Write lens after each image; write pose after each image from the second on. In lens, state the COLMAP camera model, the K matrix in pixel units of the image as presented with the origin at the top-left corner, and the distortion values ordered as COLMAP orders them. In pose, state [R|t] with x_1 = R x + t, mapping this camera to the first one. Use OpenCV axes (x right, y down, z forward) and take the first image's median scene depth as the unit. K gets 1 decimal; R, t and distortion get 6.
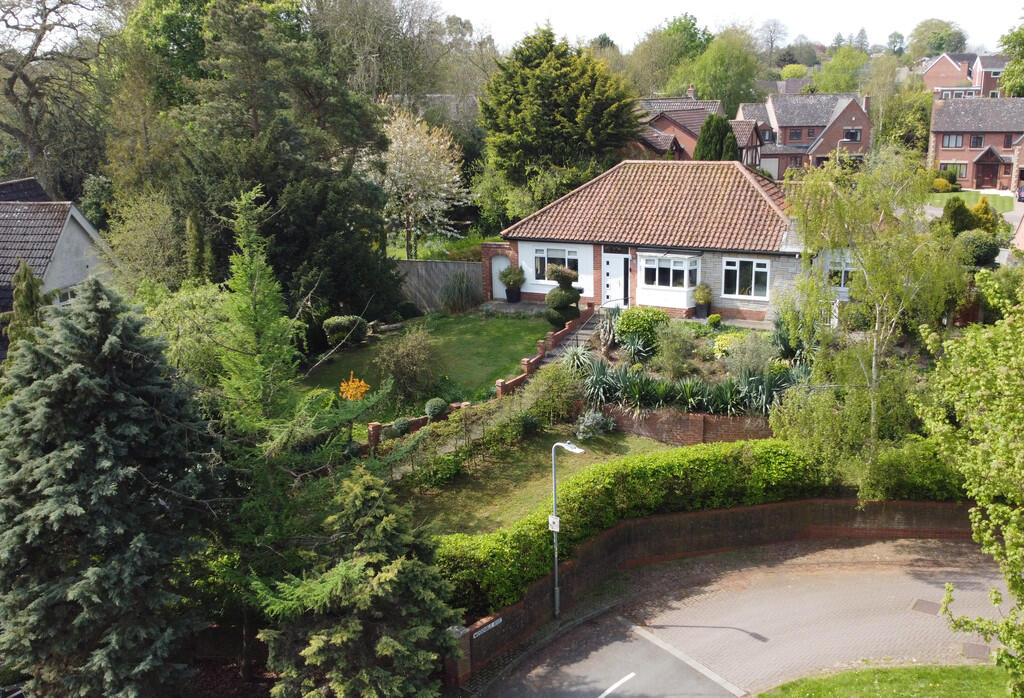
lens RADIAL K [[993.3, 0, 546.0], [0, 993.3, 380.5], [0, 0, 1]] dist [-0.006618, 0.000000]
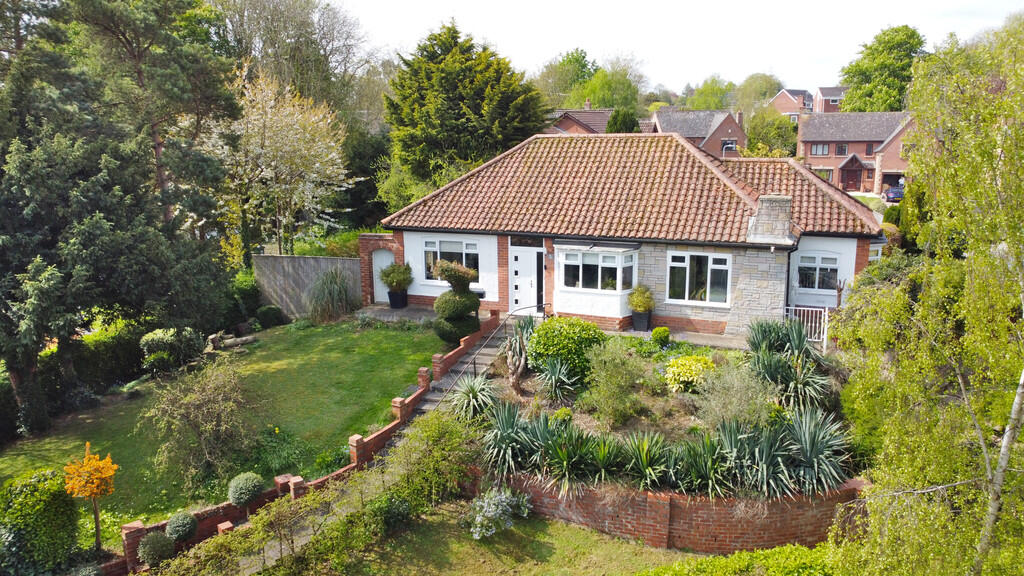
lens RADIAL K [[771.0, 0, 504.4], [0, 771.0, 288.9], [0, 0, 1]] dist [0.003231, -0.009633]
pose [[0.998715, -0.003769, 0.050545, 0.022312], [0.007683, 0.996966, -0.077457, -0.047746], [-0.050100, 0.077746, 0.995714, 0.400382]]
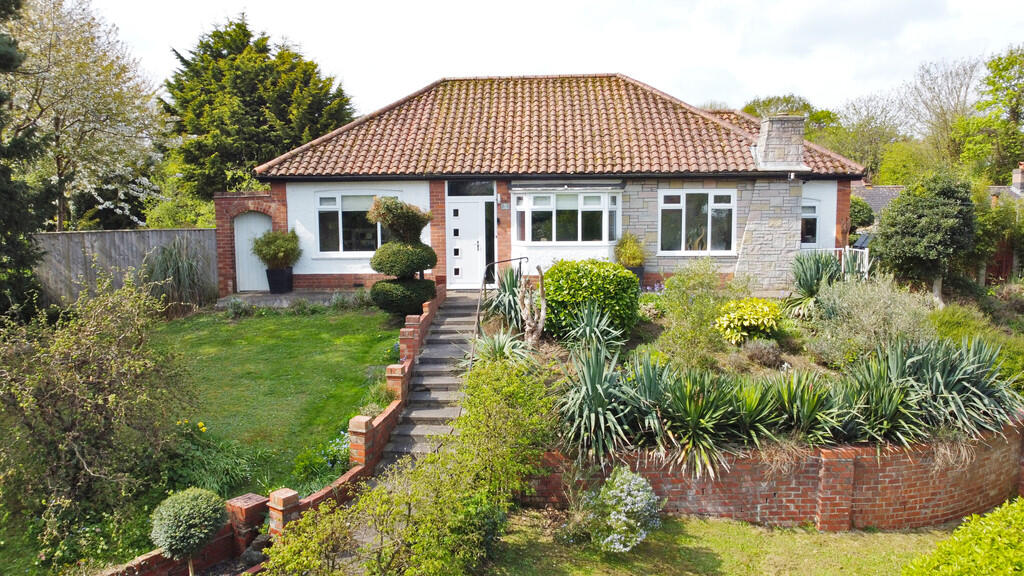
lens RADIAL K [[771.0, 0, 509.9], [0, 771.0, 294.7], [0, 0, 1]] dist [0.003231, -0.009633]
pose [[0.919696, -0.032648, 0.391271, -0.089110], [0.102405, 0.981991, -0.158768, 0.005078], [-0.379041, 0.186087, 0.906477, 0.587427]]
